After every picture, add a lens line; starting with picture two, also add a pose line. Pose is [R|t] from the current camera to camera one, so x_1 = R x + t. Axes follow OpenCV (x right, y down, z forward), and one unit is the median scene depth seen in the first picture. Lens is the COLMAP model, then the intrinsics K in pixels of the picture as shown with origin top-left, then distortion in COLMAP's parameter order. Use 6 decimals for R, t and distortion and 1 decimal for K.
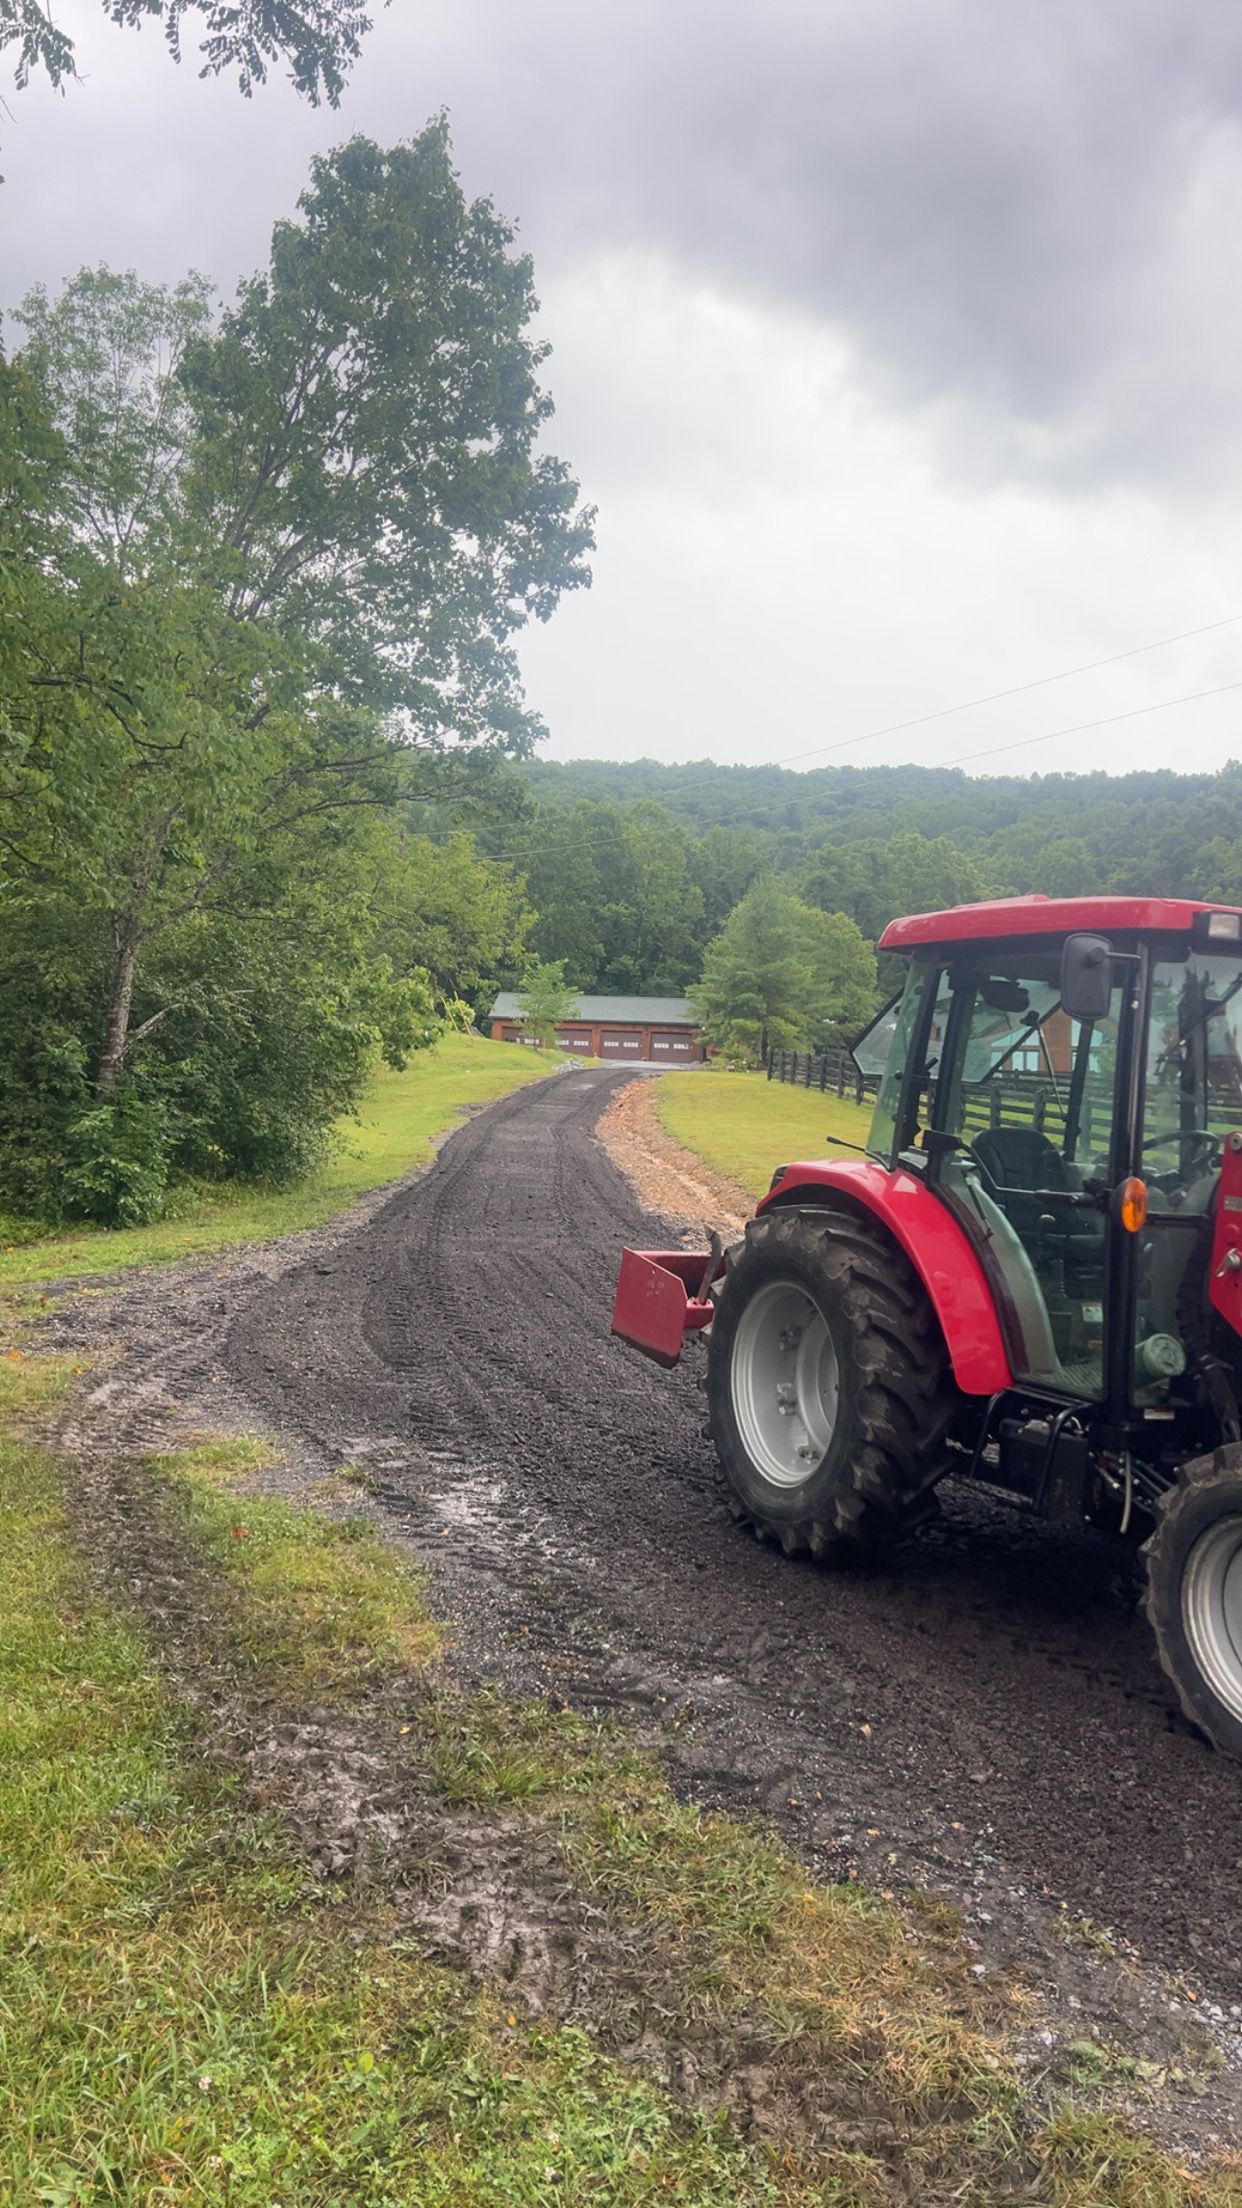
lens RADIAL K [[1044.2, 0, 621.0], [0, 1044.2, 1104.0], [0, 0, 1]] dist [0.034529, 0.000000]
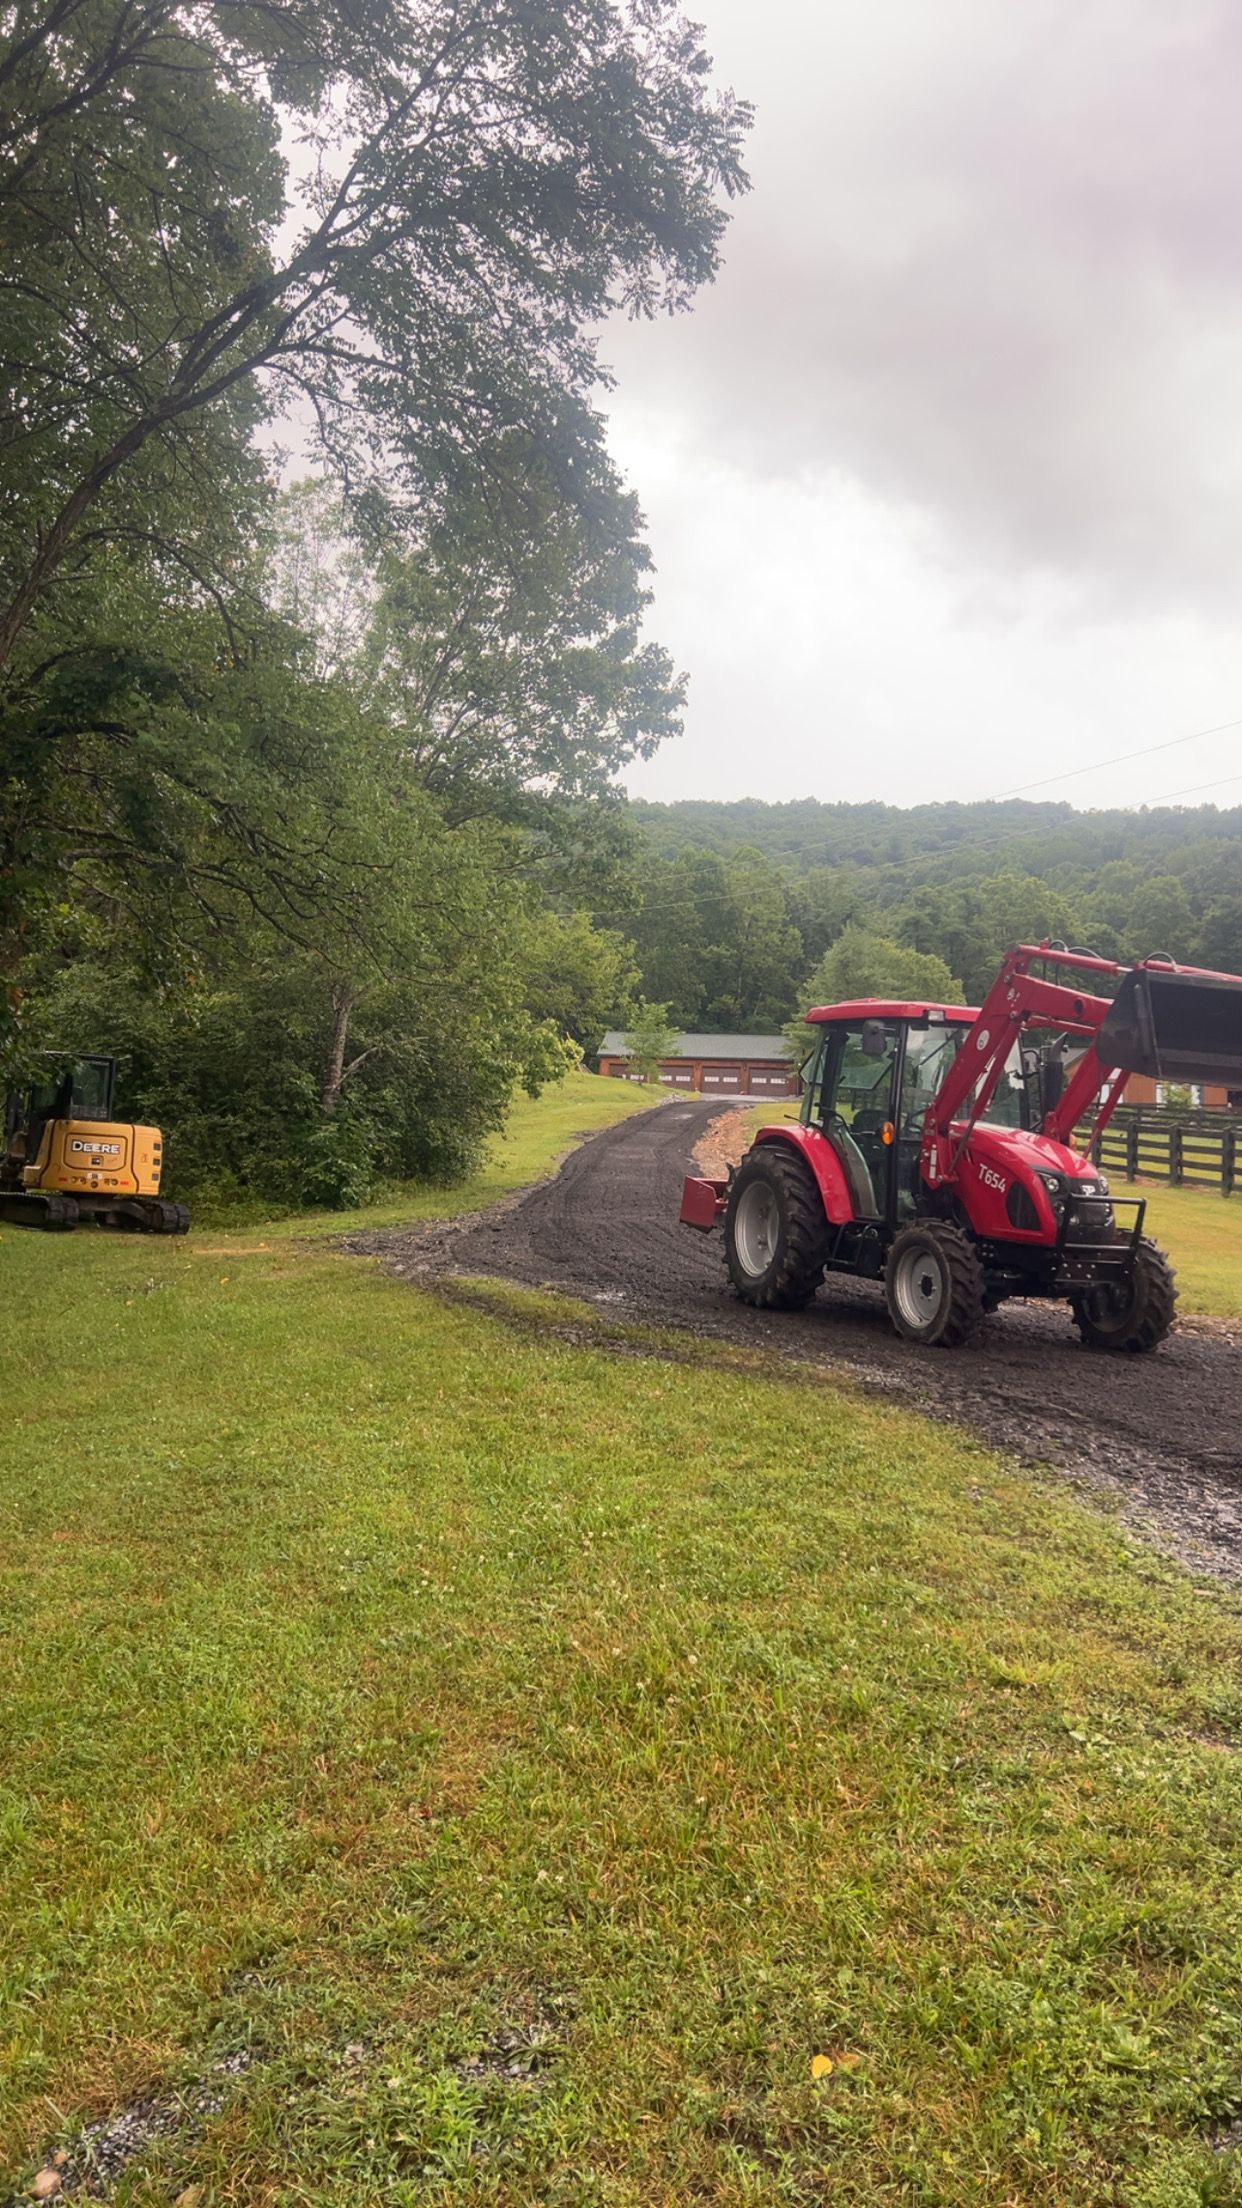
lens RADIAL K [[1044.2, 0, 621.0], [0, 1044.2, 1104.0], [0, 0, 1]] dist [0.034529, 0.000000]
pose [[0.994977, -0.002190, -0.100077, 0.010555], [-0.001322, 0.999386, -0.035015, 0.010131], [0.100092, 0.034972, 0.994363, -0.130016]]
